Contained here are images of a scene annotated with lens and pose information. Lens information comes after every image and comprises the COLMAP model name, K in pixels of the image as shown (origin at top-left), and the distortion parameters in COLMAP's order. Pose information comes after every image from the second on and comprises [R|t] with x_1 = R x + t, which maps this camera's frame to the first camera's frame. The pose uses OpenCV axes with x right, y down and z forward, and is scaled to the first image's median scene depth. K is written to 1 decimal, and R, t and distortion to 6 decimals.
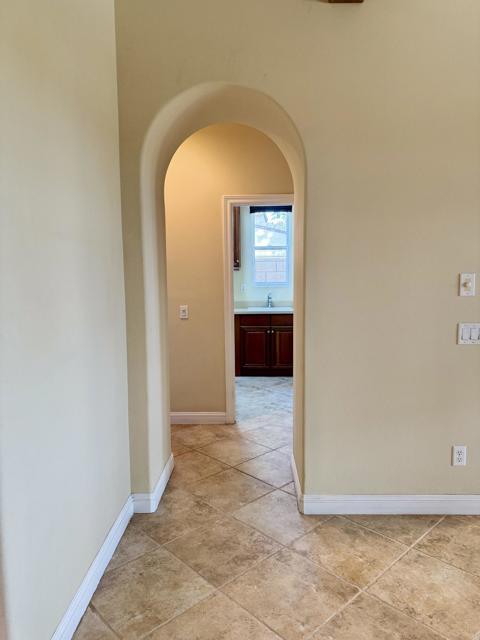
lens RADIAL K [[453.2, 0, 239.8], [0, 453.2, 320.9], [0, 0, 1]] dist [0.045677, -0.052291]
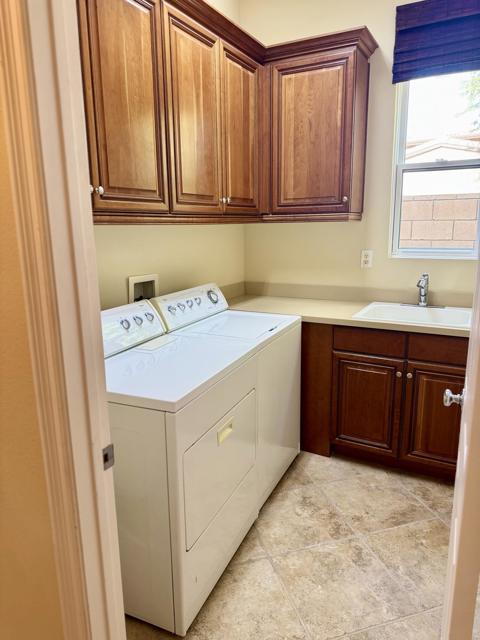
lens RADIAL K [[453.2, 0, 239.8], [0, 453.2, 320.9], [0, 0, 1]] dist [0.045677, -0.052291]
pose [[0.893390, 0.094609, -0.439207, 0.111131], [-0.038155, 0.990022, 0.135649, -0.074791], [0.447658, -0.104429, 0.888086, 0.568945]]
